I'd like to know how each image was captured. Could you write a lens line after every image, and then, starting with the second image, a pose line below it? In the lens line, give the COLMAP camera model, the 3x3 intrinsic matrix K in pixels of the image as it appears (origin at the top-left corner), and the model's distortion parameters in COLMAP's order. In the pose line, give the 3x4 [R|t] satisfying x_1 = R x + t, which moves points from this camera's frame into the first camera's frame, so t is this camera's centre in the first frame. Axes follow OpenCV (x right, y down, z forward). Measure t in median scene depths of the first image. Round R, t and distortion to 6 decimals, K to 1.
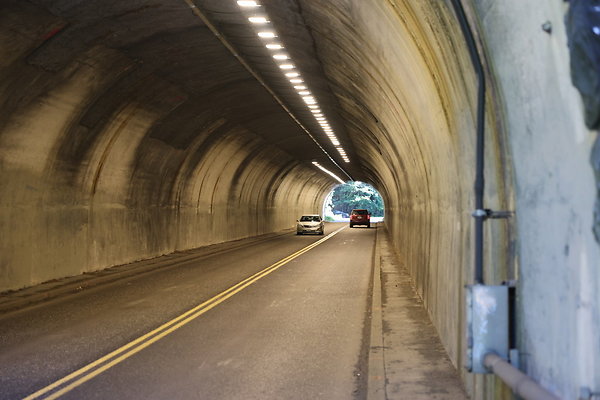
lens RADIAL K [[1361.4, 0, 333.5], [0, 1361.4, 189.8], [0, 0, 1]] dist [0.231770, 0.669931]
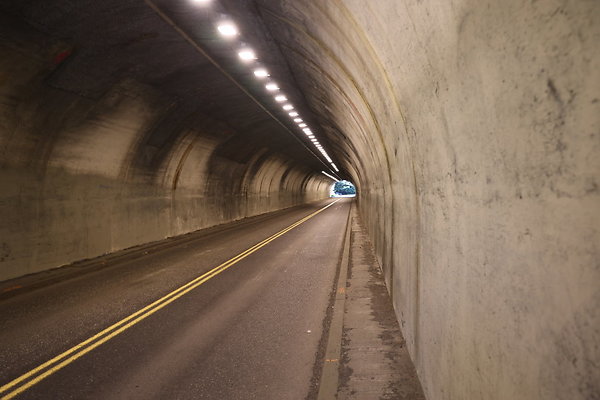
lens RADIAL K [[1361.4, 0, 333.5], [0, 1361.4, 189.8], [0, 0, 1]] dist [0.231770, 0.669931]
pose [[0.998835, -0.037907, 0.029851, -0.051780], [0.037609, 0.999238, 0.010468, -0.010323], [-0.030225, -0.009333, 0.999500, -0.983370]]
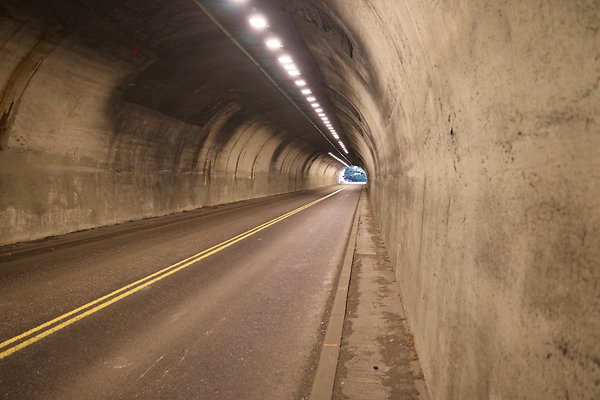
lens RADIAL K [[427.5, 0, 301.6], [0, 427.5, 198.4], [0, 0, 1]] dist [-0.094912, 0.111704]
pose [[0.993013, 0.023277, -0.115684, 0.024642], [-0.016120, 0.997919, 0.062425, 0.009366], [0.116896, -0.060124, 0.991323, 0.573592]]
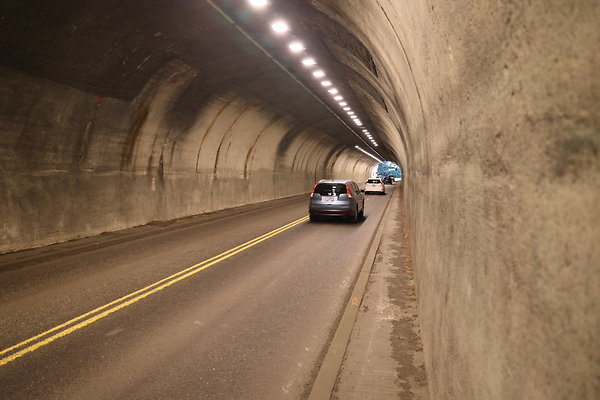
lens RADIAL K [[398.1, 0, 301.0], [0, 398.1, 199.8], [0, 0, 1]] dist [-0.141582, 0.121274]
pose [[0.976325, 0.007374, -0.216184, 0.035453], [0.009200, 0.997099, 0.075561, 0.011043], [0.216114, -0.075761, 0.973424, 0.733452]]
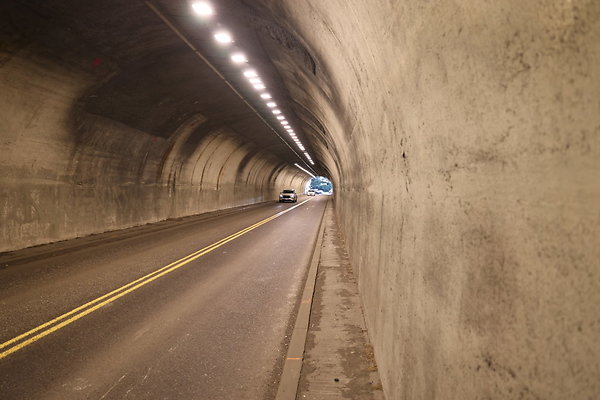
lens RADIAL K [[427.5, 0, 301.6], [0, 427.5, 198.4], [0, 0, 1]] dist [-0.094912, 0.111704]
pose [[0.999095, 0.017613, -0.038710, 0.025863], [-0.016145, 0.999150, 0.037930, 0.007640], [0.039345, -0.037271, 0.998530, 0.571180]]
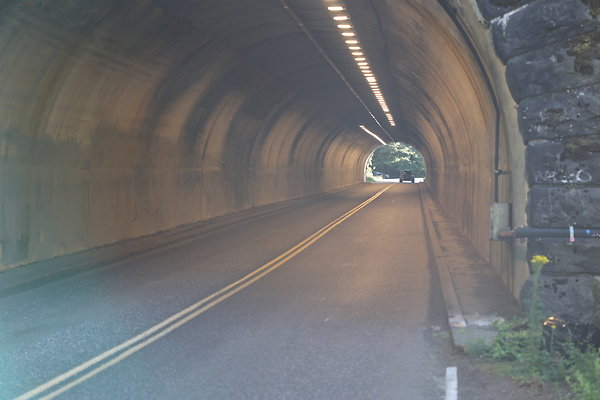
lens RADIAL K [[1581.2, 0, 299.8], [0, 1581.2, 201.4], [0, 0, 1]] dist [0.511671, 0.059530]
pose [[0.999319, -0.004065, -0.036664, -0.024675], [0.005306, 0.999414, 0.033826, -0.004978], [0.036505, -0.033997, 0.998755, -0.333892]]
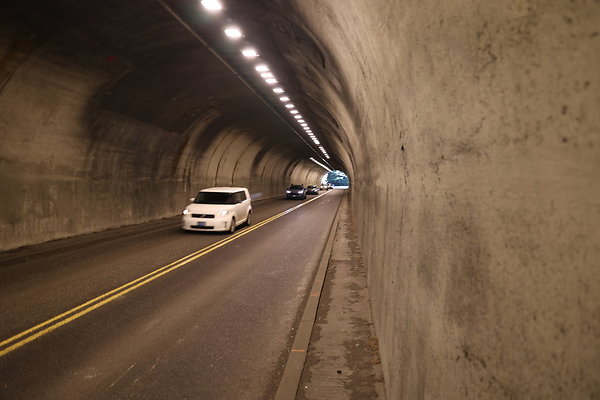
lens RADIAL K [[427.5, 0, 301.6], [0, 427.5, 198.4], [0, 0, 1]] dist [-0.094912, 0.111704]
pose [[0.996848, 0.014069, -0.078081, 0.028715], [-0.010027, 0.998601, 0.051917, 0.007717], [0.078703, -0.050970, 0.995594, 0.570728]]
